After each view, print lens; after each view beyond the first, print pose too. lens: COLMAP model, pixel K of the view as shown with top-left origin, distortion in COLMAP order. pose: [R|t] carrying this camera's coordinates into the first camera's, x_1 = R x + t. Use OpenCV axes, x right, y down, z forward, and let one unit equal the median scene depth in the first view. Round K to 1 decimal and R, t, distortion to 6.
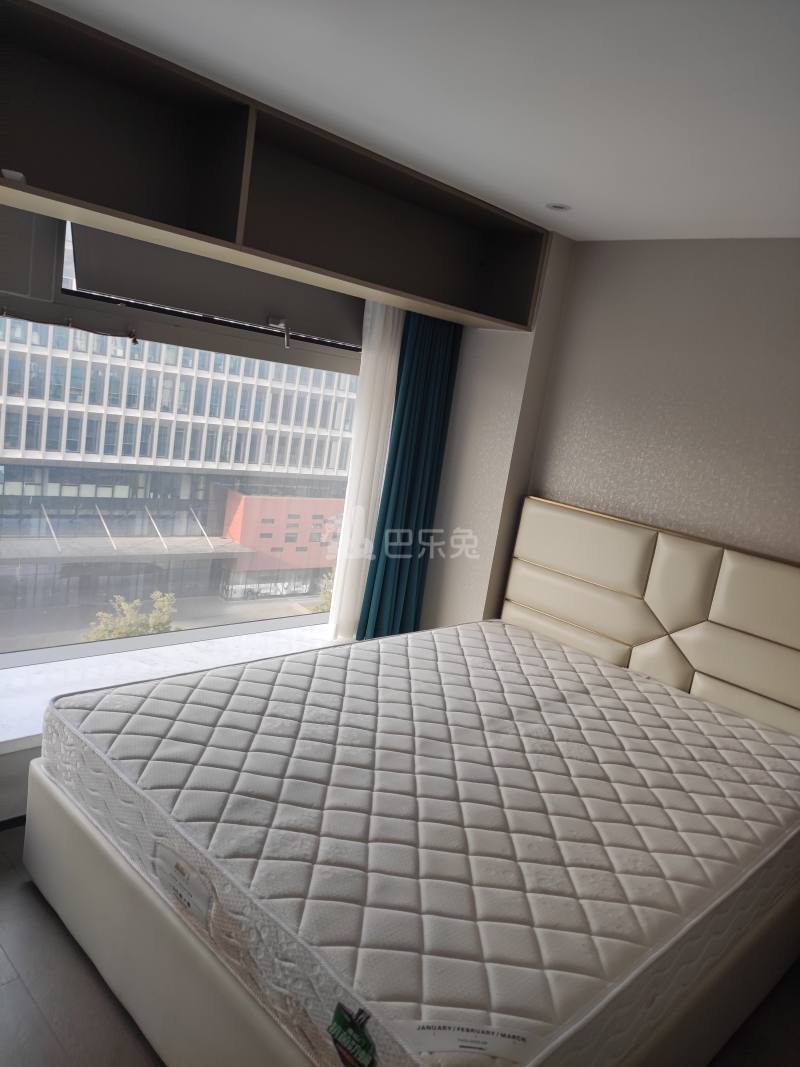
lens RADIAL K [[811.7, 0, 400.0], [0, 811.7, 533.5], [0, 0, 1]] dist [-0.000470, 0.000721]
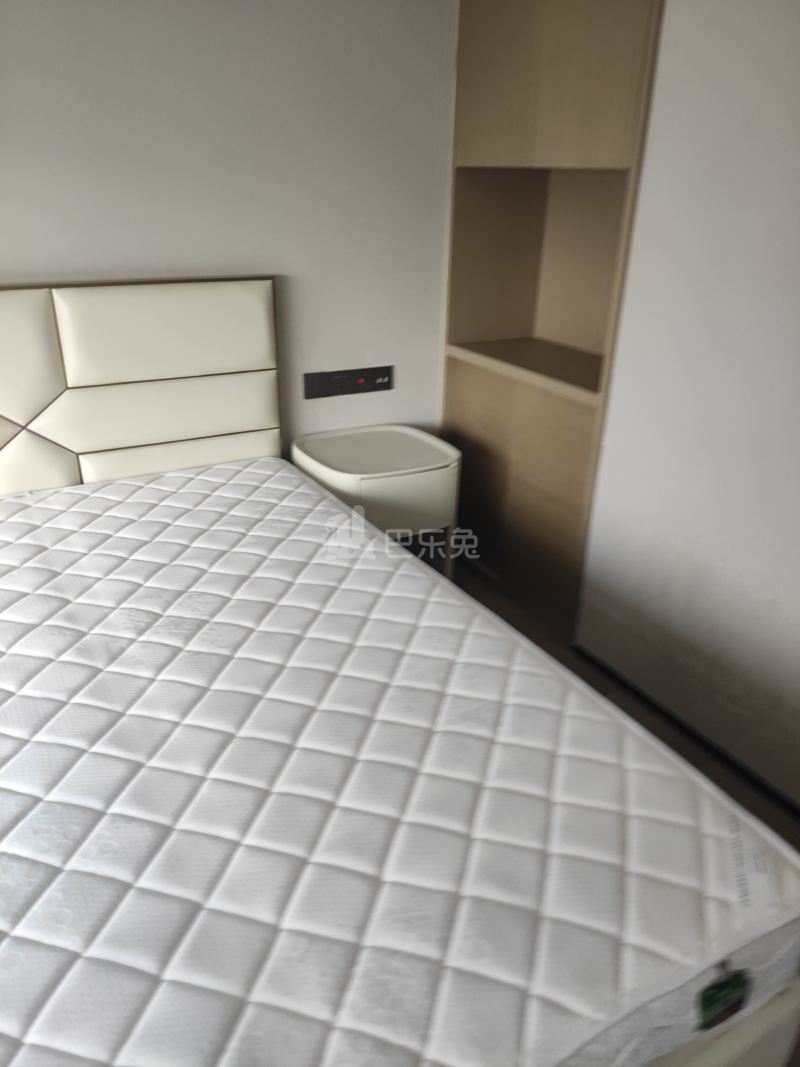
lens RADIAL K [[811.7, 0, 400.0], [0, 811.7, 533.5], [0, 0, 1]] dist [-0.000470, 0.000721]
pose [[0.248792, -0.524794, 0.814060, -0.258033], [0.195309, 0.850405, 0.488534, -0.096757], [-0.948661, 0.037450, 0.314071, 0.494355]]
